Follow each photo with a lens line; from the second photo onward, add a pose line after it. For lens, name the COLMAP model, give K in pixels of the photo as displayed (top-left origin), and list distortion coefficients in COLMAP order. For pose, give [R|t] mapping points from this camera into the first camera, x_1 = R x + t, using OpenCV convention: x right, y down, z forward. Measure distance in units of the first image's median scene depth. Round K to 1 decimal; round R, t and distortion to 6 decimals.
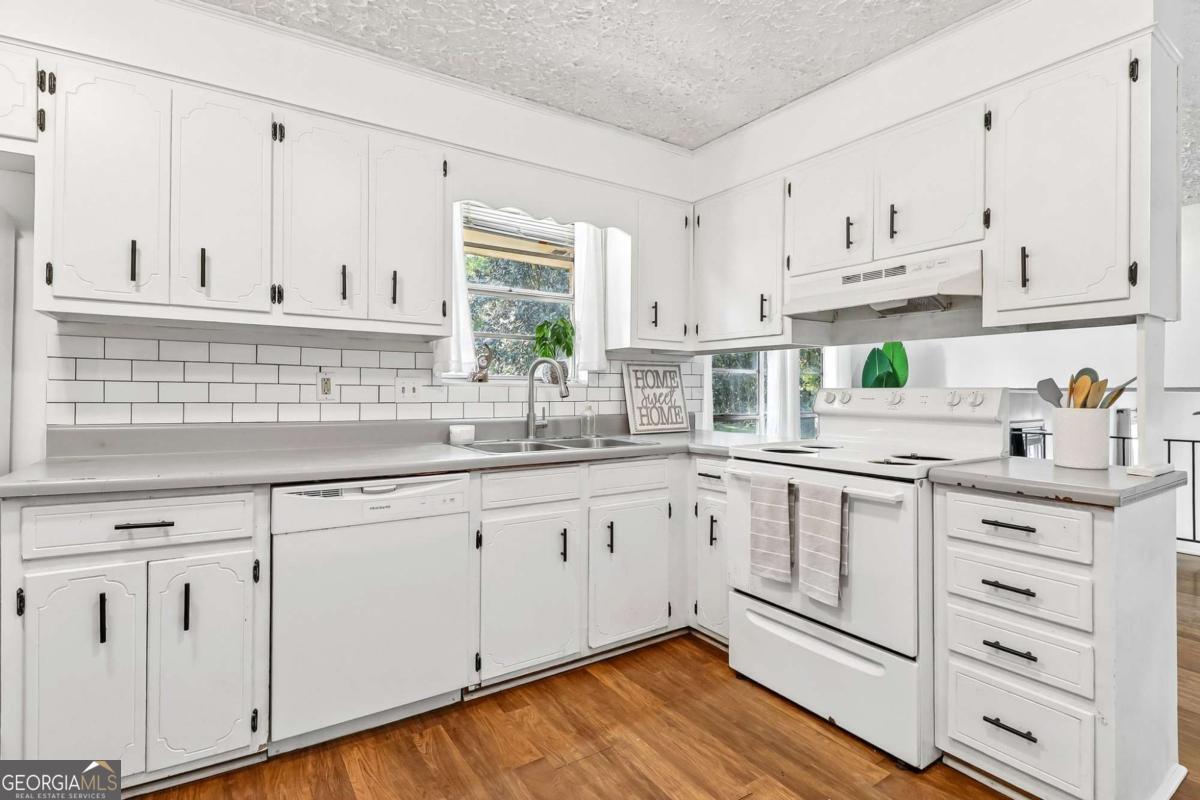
lens RADIAL K [[567.1, 0, 592.0], [0, 567.1, 383.9], [0, 0, 1]] dist [0.001914, 0.000057]
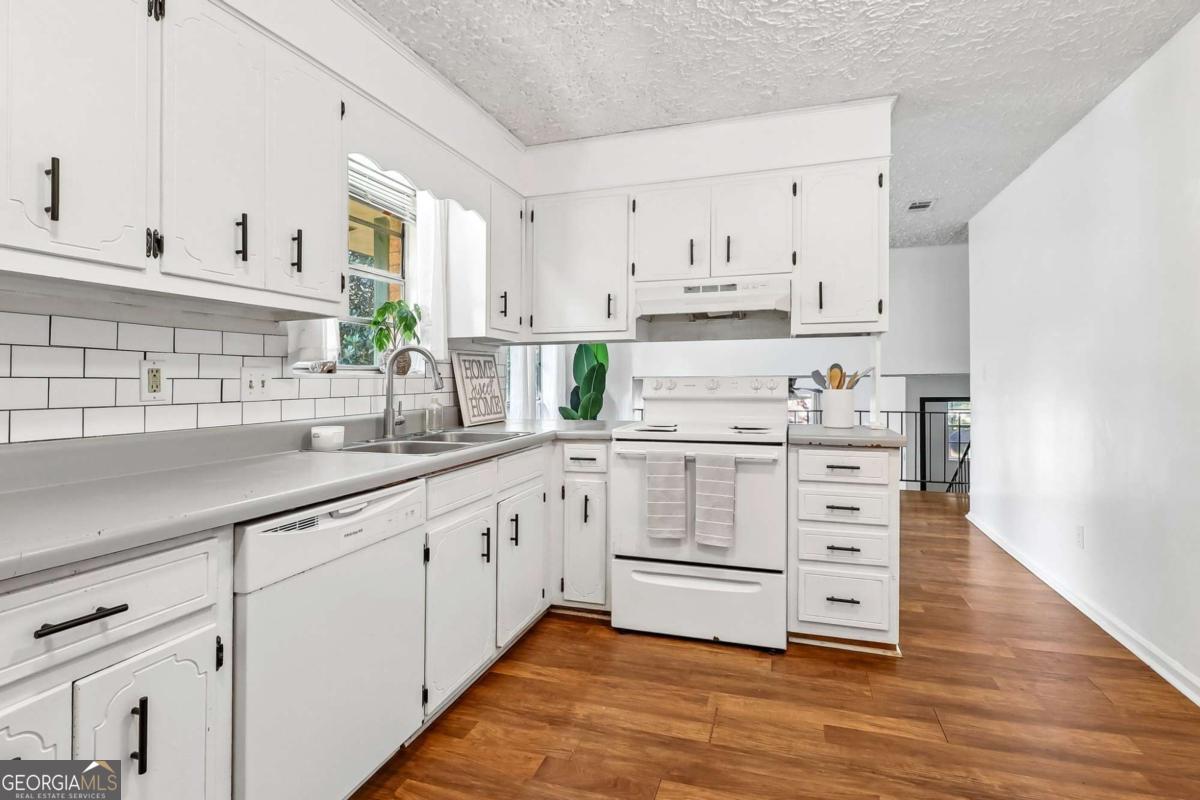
lens RADIAL K [[576.1, 0, 601.1], [0, 576.1, 377.5], [0, 0, 1]] dist [0.010427, 0.000594]
pose [[0.785841, -0.008932, 0.618364, -0.506810], [0.002858, 0.999937, 0.010811, -0.005953], [-0.618422, -0.006729, 0.785817, 0.130530]]
